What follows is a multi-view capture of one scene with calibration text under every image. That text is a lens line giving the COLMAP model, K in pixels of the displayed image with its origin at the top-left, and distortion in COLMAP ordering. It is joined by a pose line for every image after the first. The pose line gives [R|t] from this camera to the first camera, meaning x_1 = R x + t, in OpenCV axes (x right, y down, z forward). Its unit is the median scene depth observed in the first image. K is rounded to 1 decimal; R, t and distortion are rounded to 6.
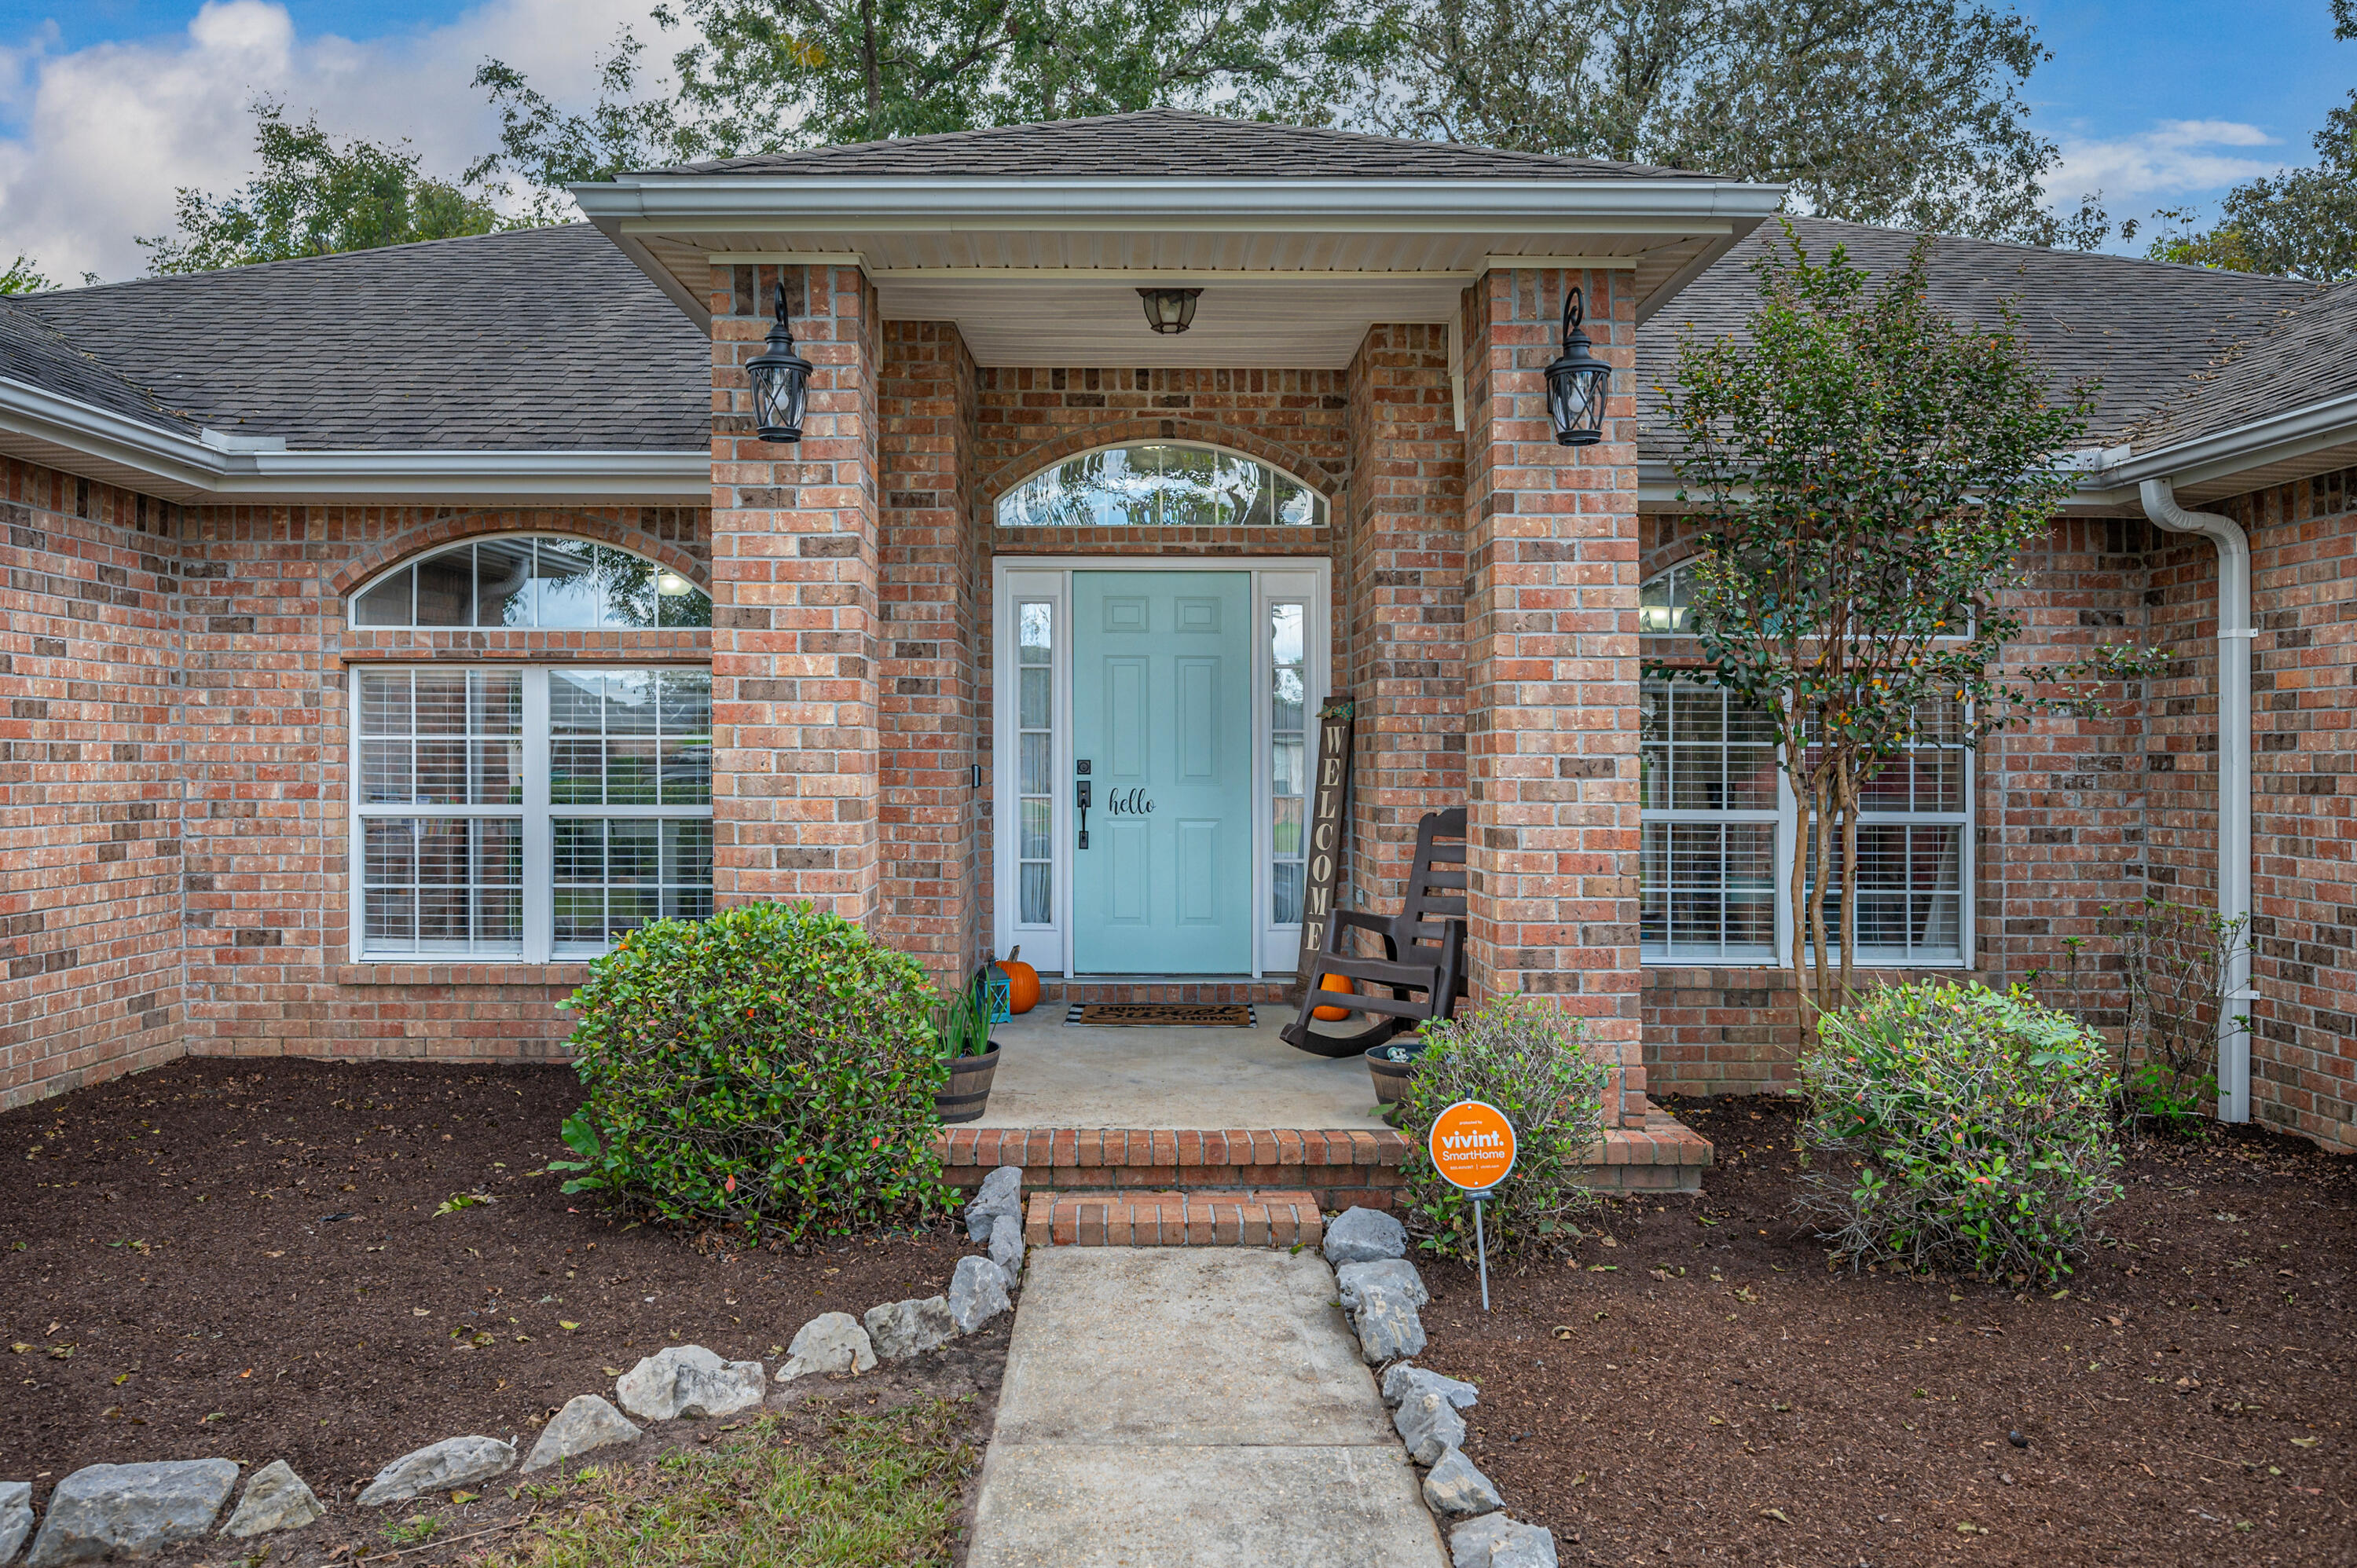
lens RADIAL K [[1555.9, 0, 1178.5], [0, 1555.9, 784.0], [0, 0, 1]] dist [0.002720, 0.000367]
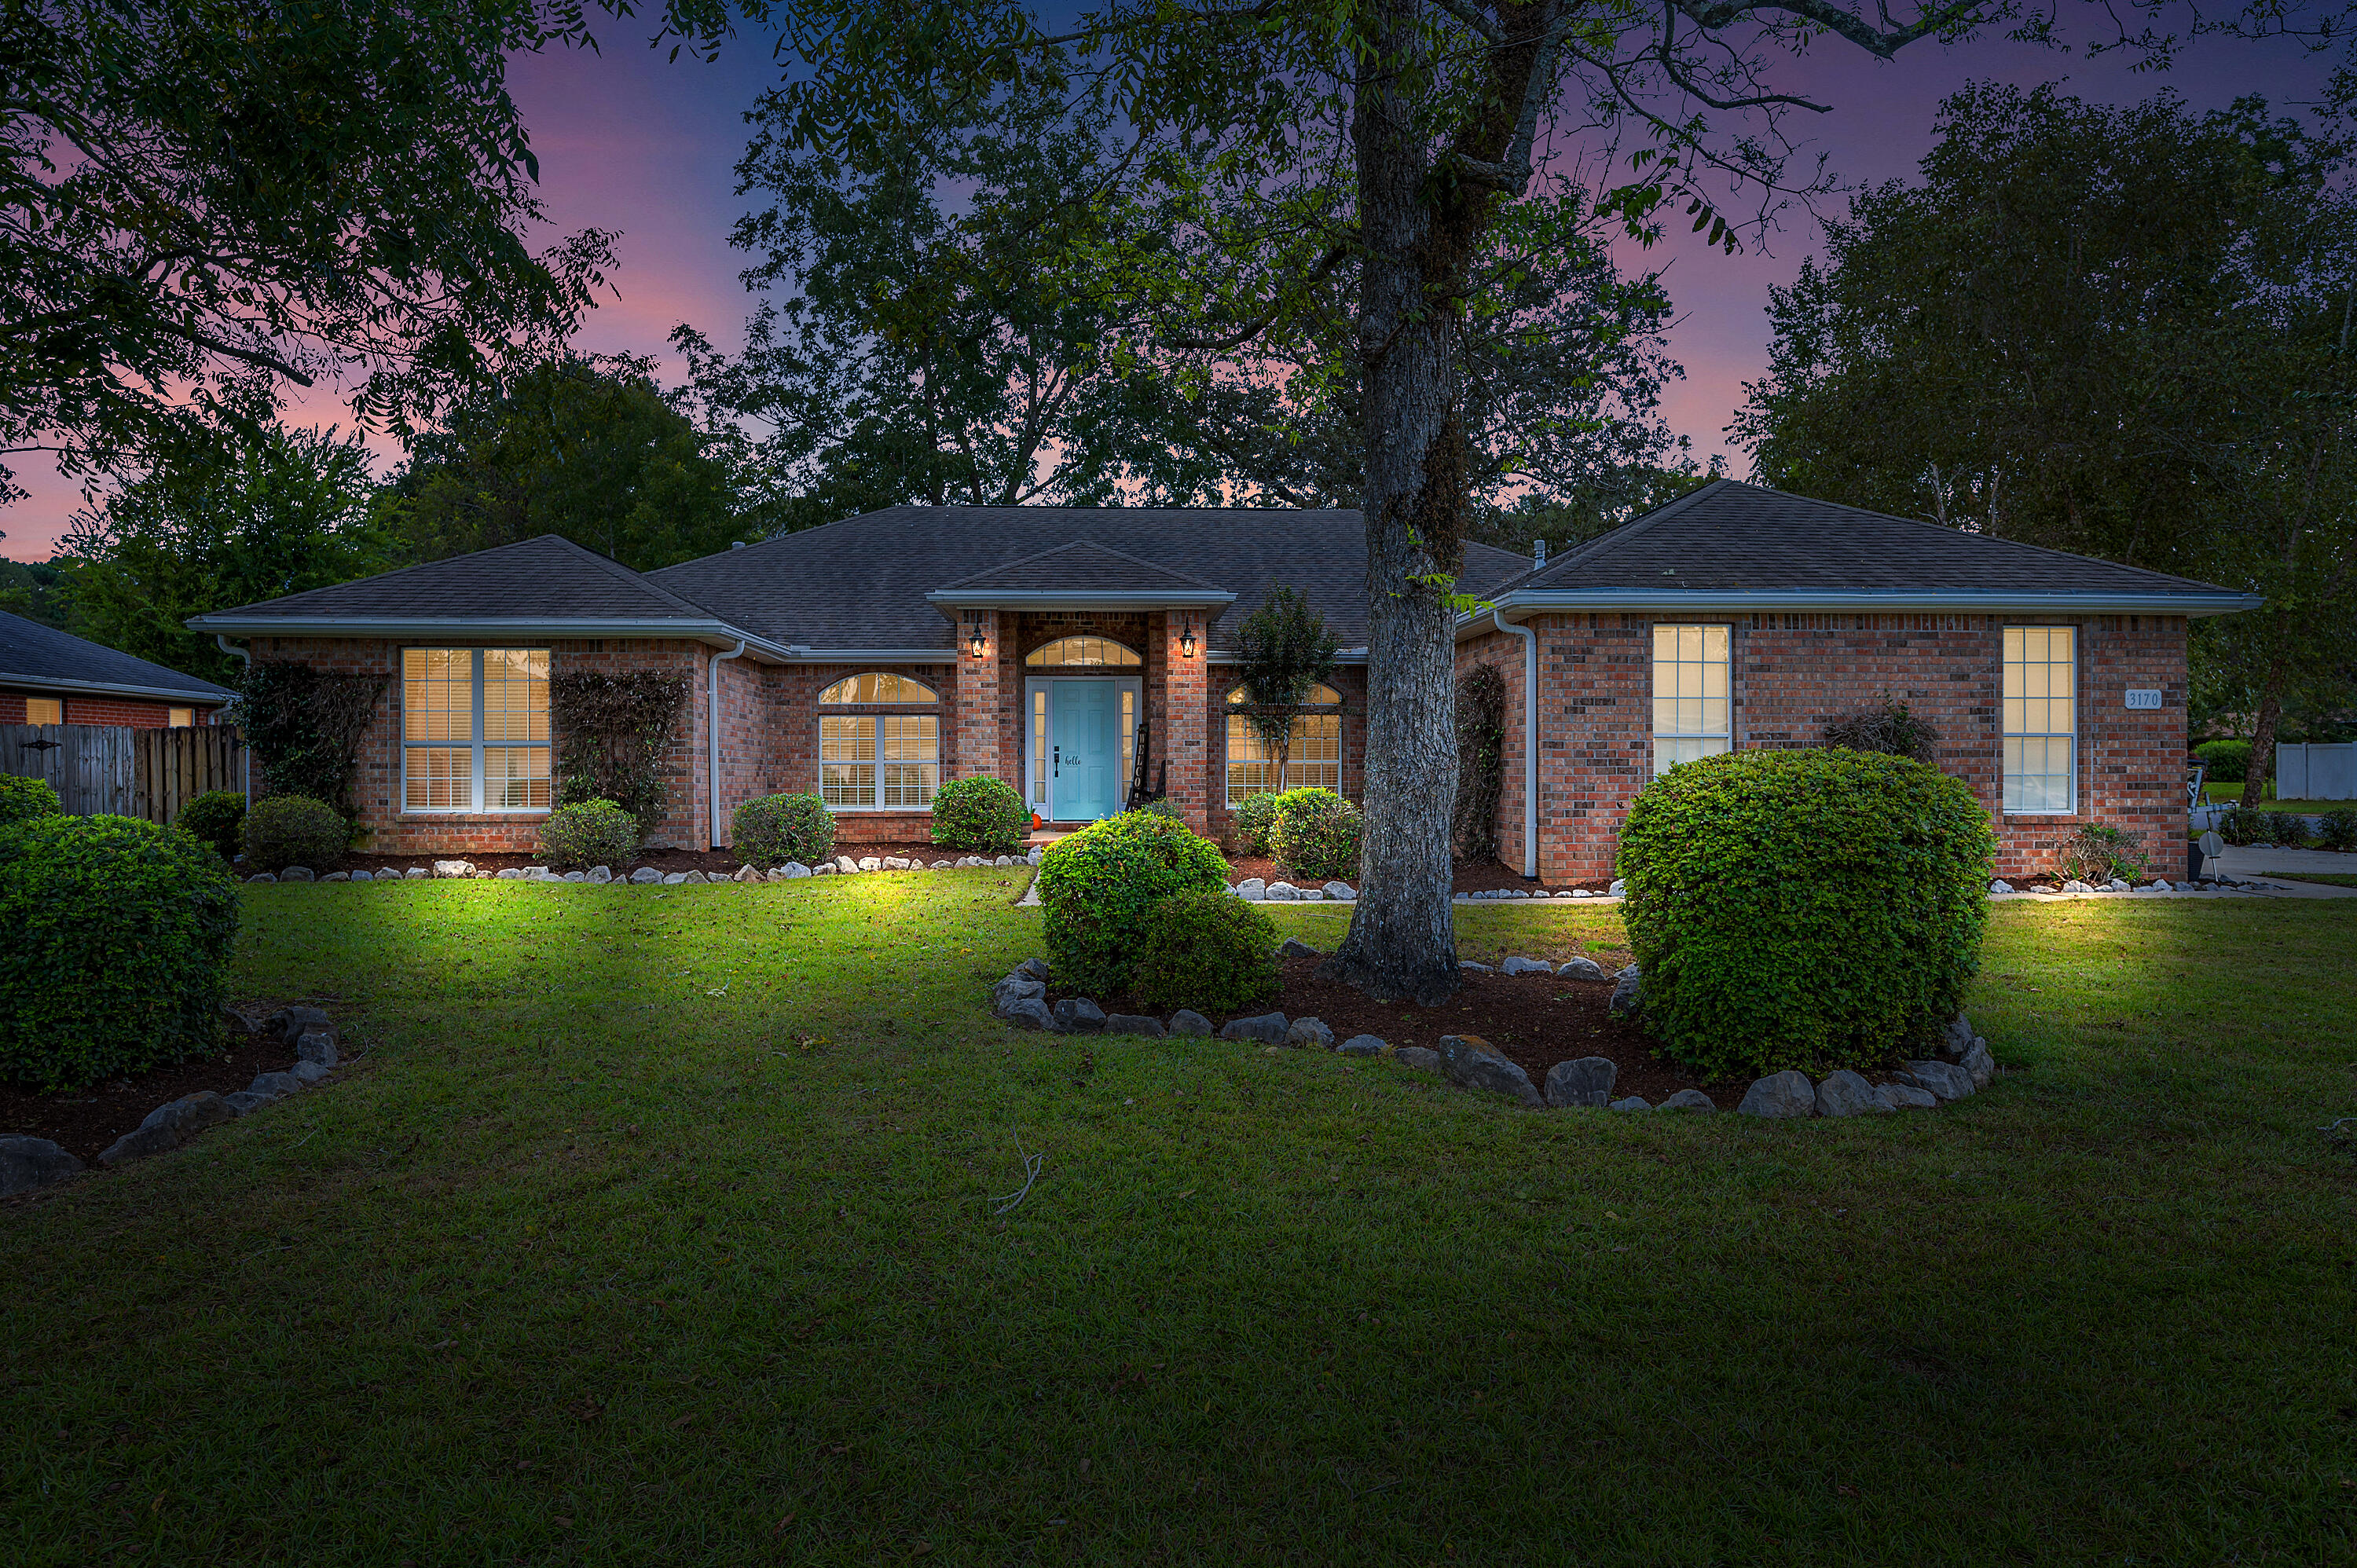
lens RADIAL K [[1444.8, 0, 1178.5], [0, 1444.8, 784.0], [0, 0, 1]] dist [-0.002497, -0.000370]
pose [[0.999717, -0.004704, 0.023319, 0.114705], [0.005000, 0.999907, -0.012665, 0.100980], [-0.023257, 0.012778, 0.999648, -1.899054]]
